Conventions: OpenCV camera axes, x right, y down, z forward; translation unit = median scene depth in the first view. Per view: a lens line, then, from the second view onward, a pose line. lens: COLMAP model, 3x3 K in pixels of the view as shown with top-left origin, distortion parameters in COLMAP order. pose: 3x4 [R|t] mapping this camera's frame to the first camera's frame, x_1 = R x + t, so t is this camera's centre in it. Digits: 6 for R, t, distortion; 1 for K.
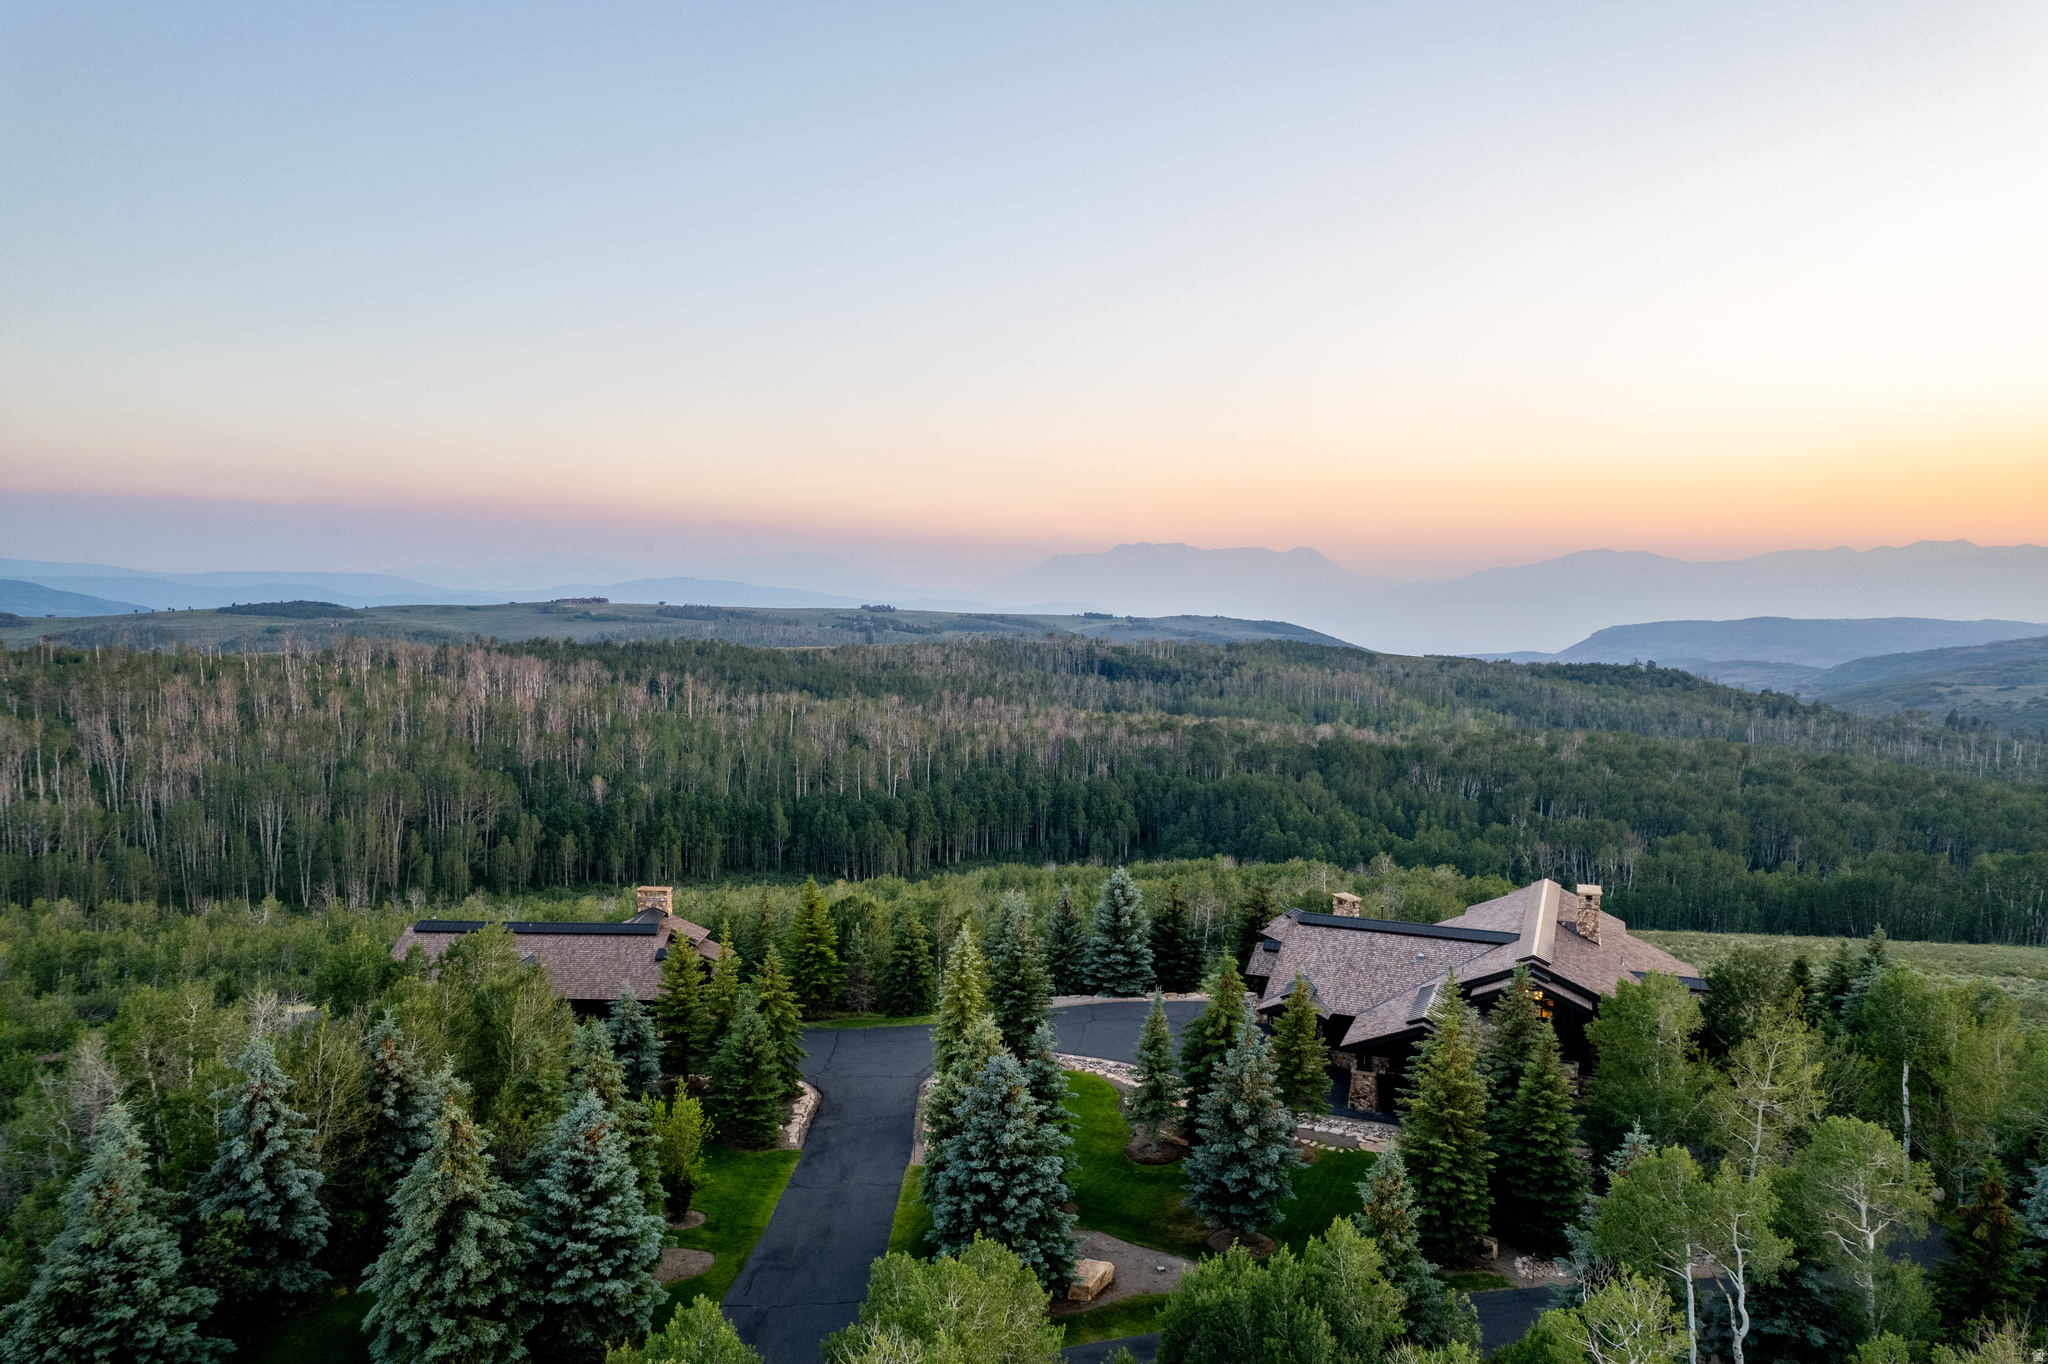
lens RADIAL K [[1316.5, 0, 1021.2], [0, 1316.5, 691.9], [0, 0, 1]] dist [-0.076674, 0.062500]
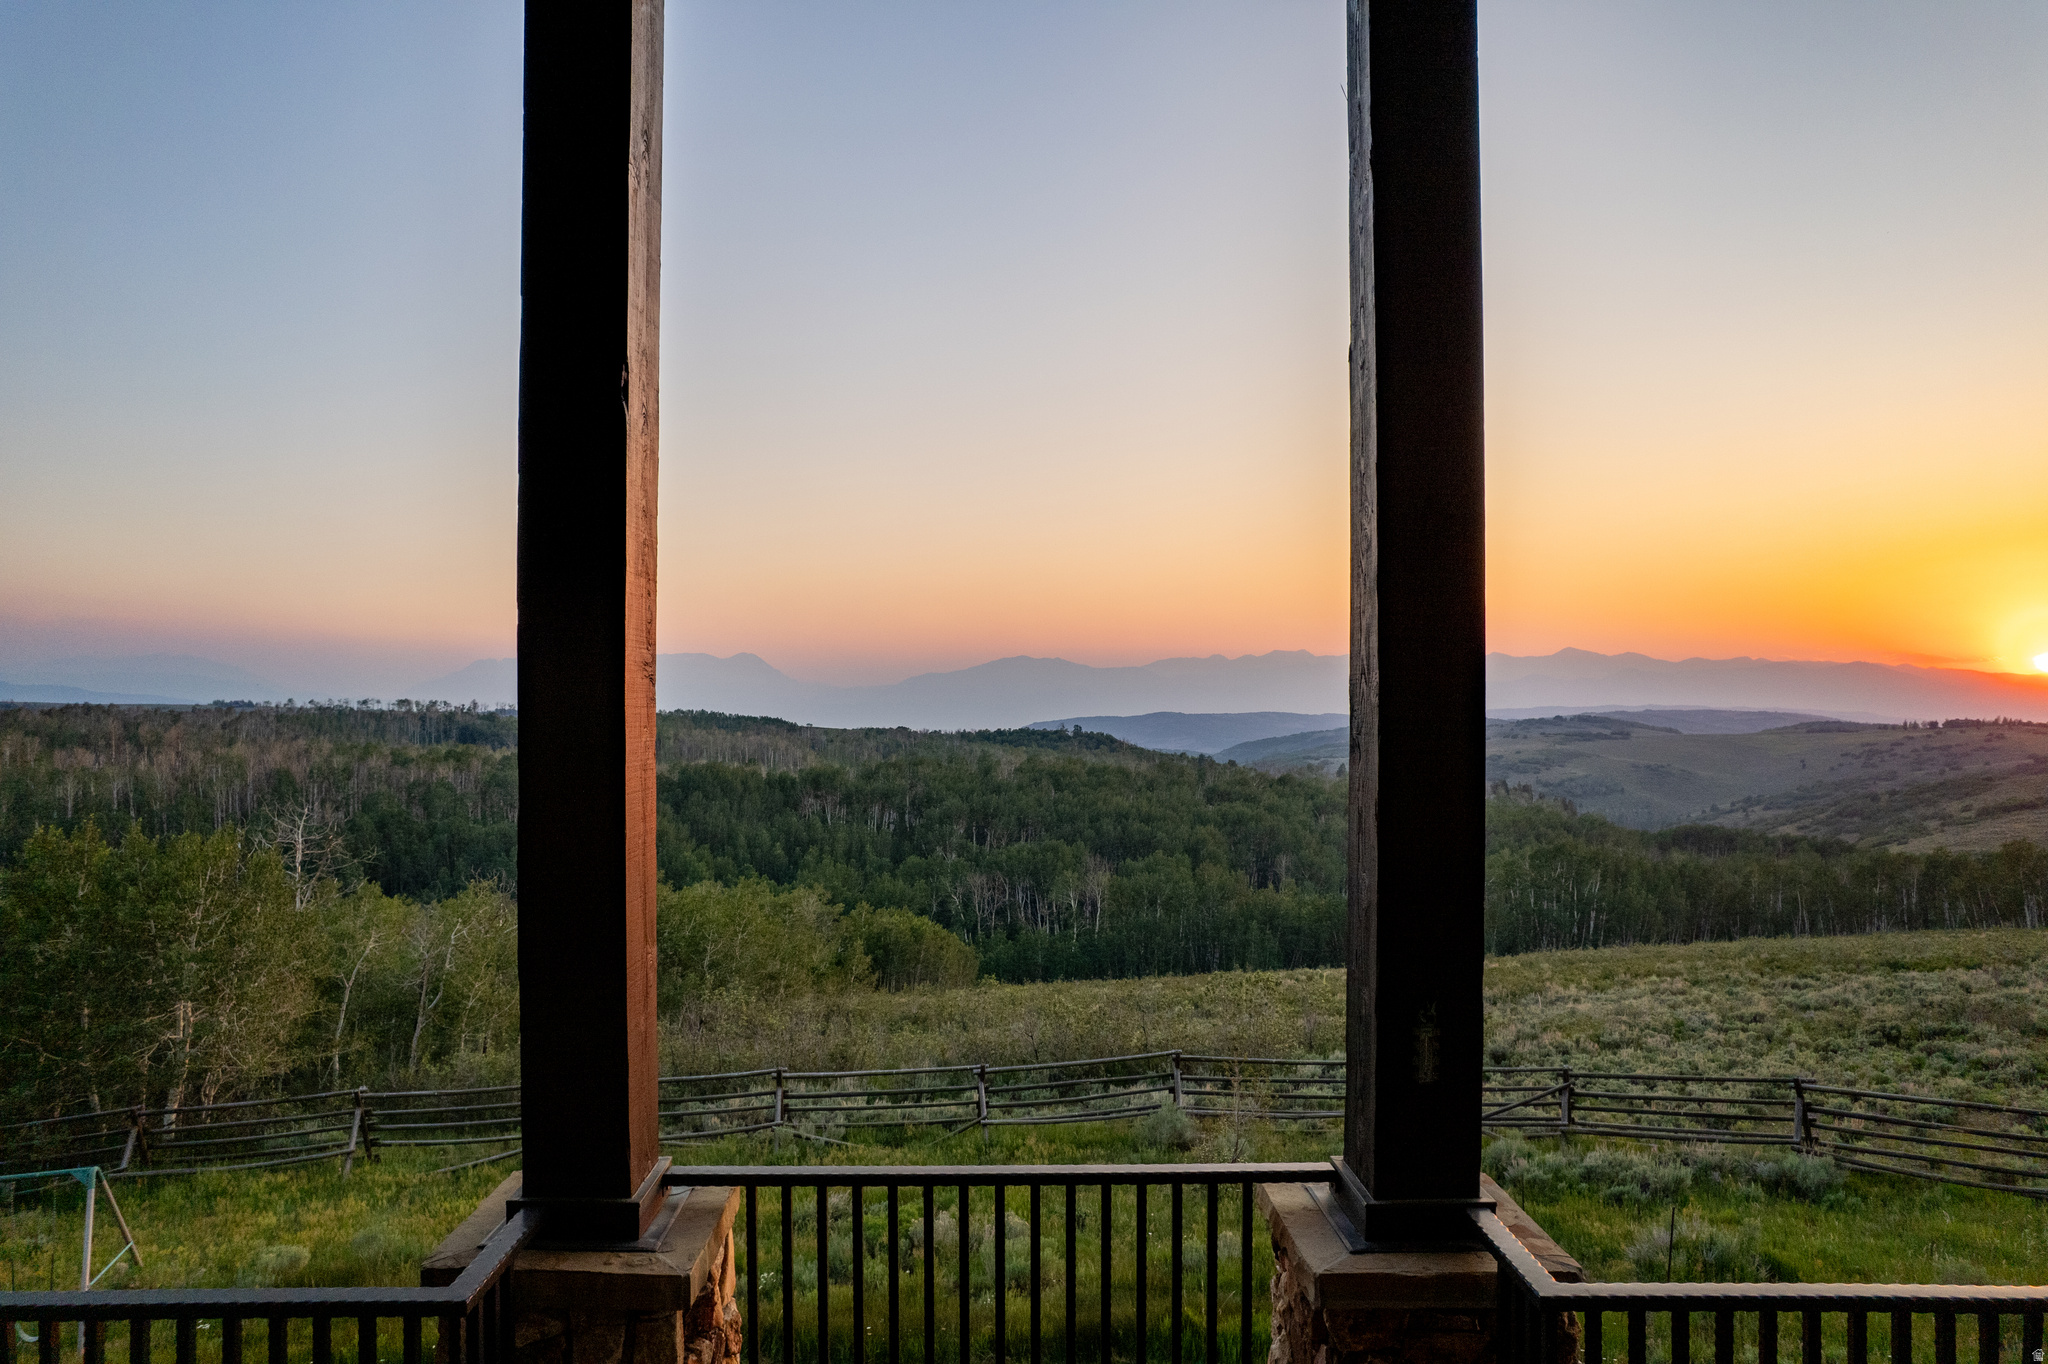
lens RADIAL K [[1316.5, 0, 1029.8], [0, 1316.5, 688.8], [0, 0, 1]] dist [-0.076674, 0.062500]
pose [[0.911442, -0.000690, 0.411429, 0.117981], [0.035219, 0.996459, -0.076350, 0.060547], [-0.409919, 0.084079, 0.908238, 0.294713]]
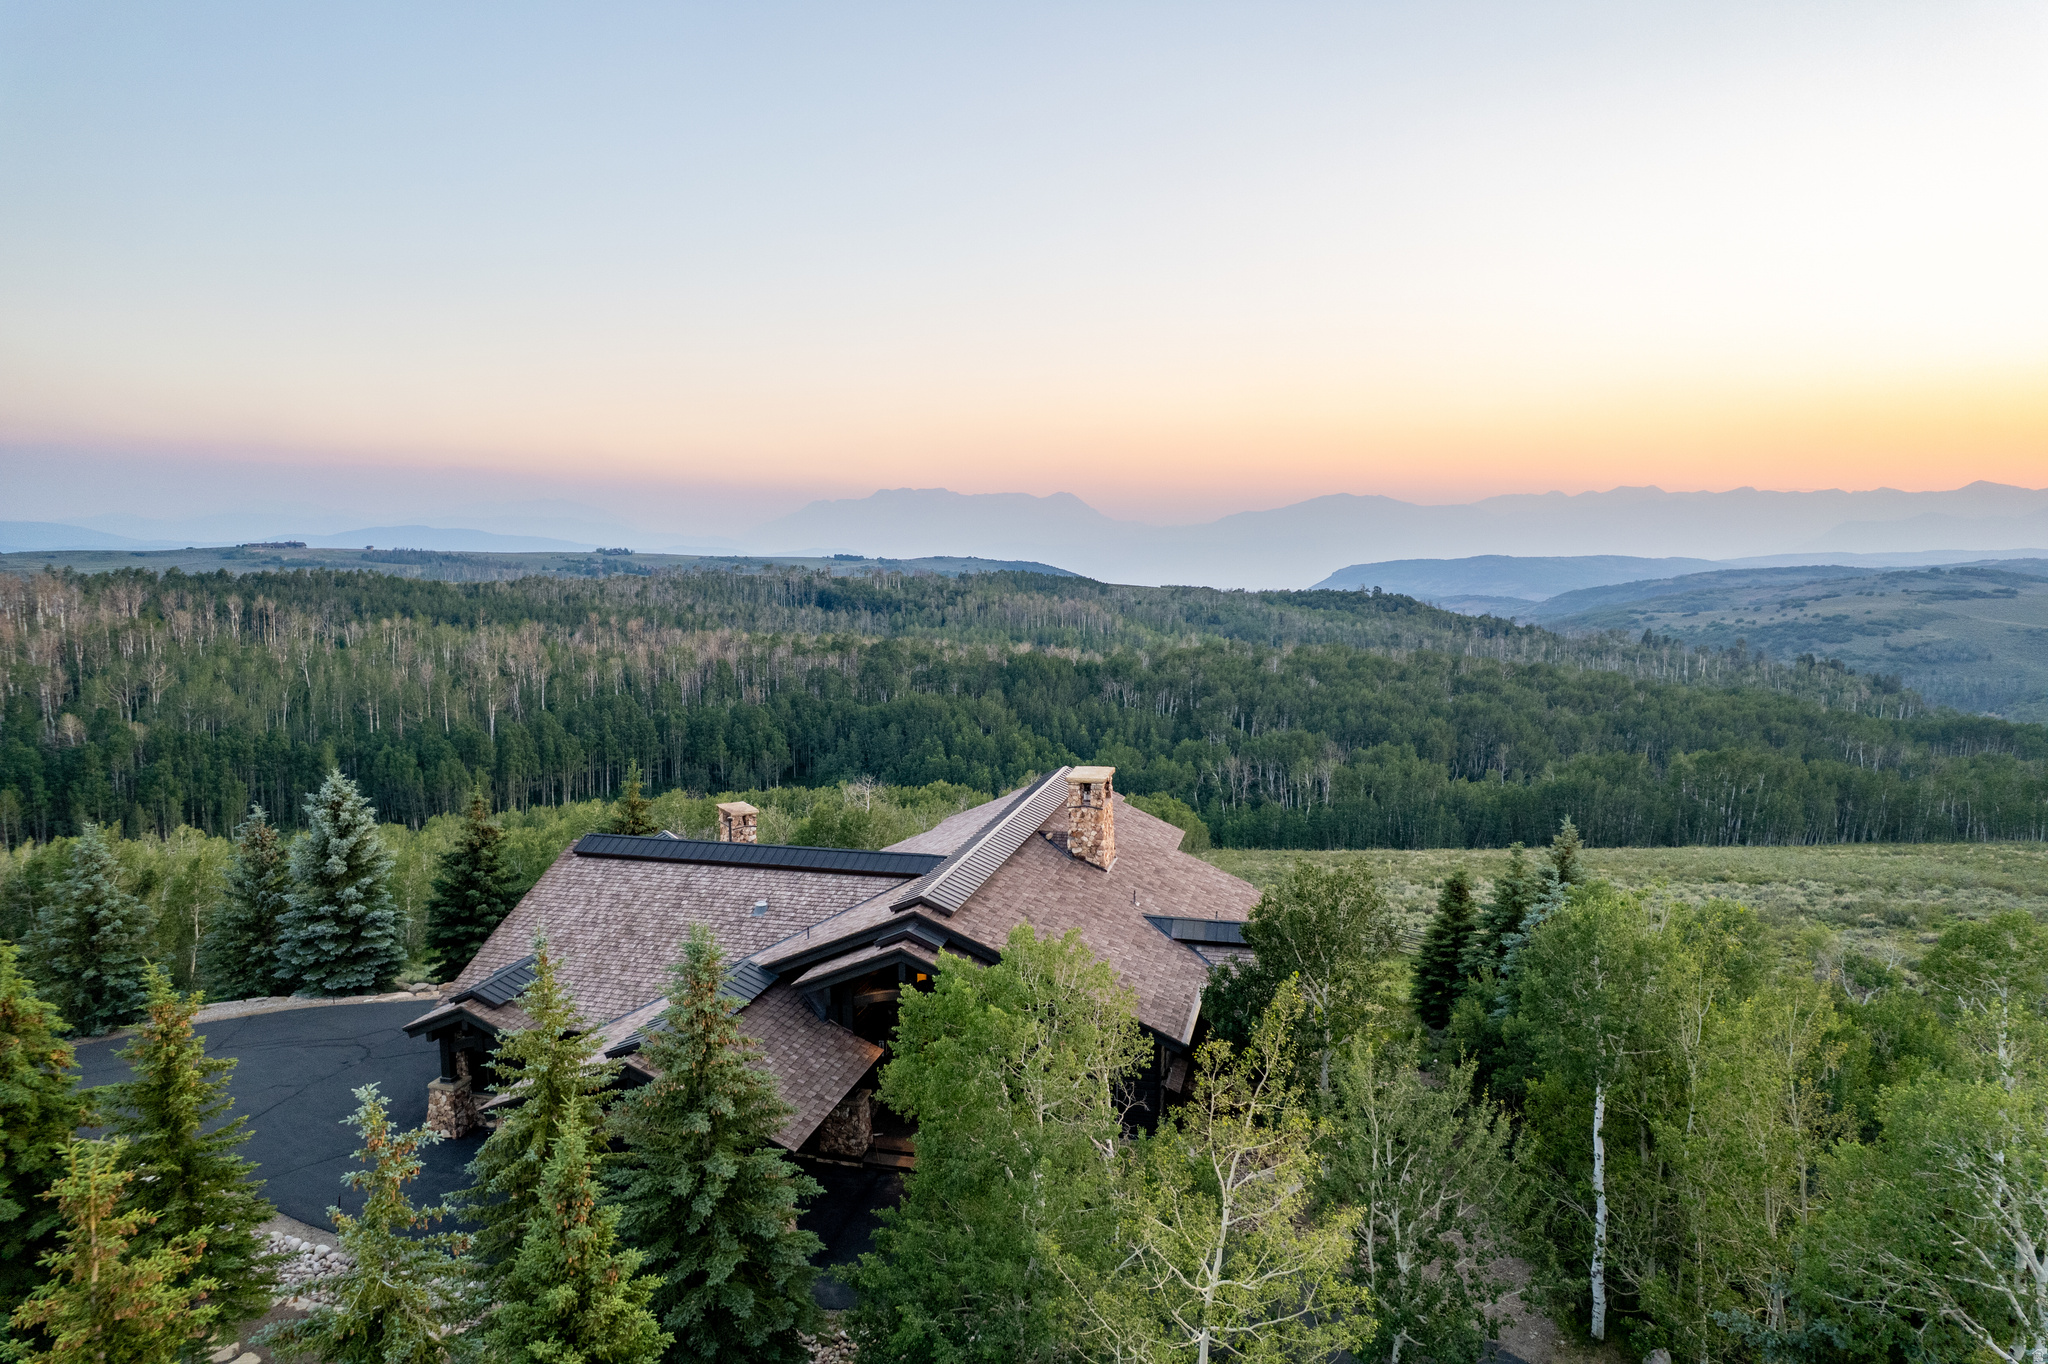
lens RADIAL K [[1316.5, 0, 1025.2], [0, 1316.5, 689.4], [0, 0, 1]] dist [-0.076674, 0.062500]
pose [[0.983472, -0.026393, 0.179126, 0.084643], [0.019469, 0.998998, 0.040298, 0.025242], [-0.180010, -0.036145, 0.983000, 0.122292]]
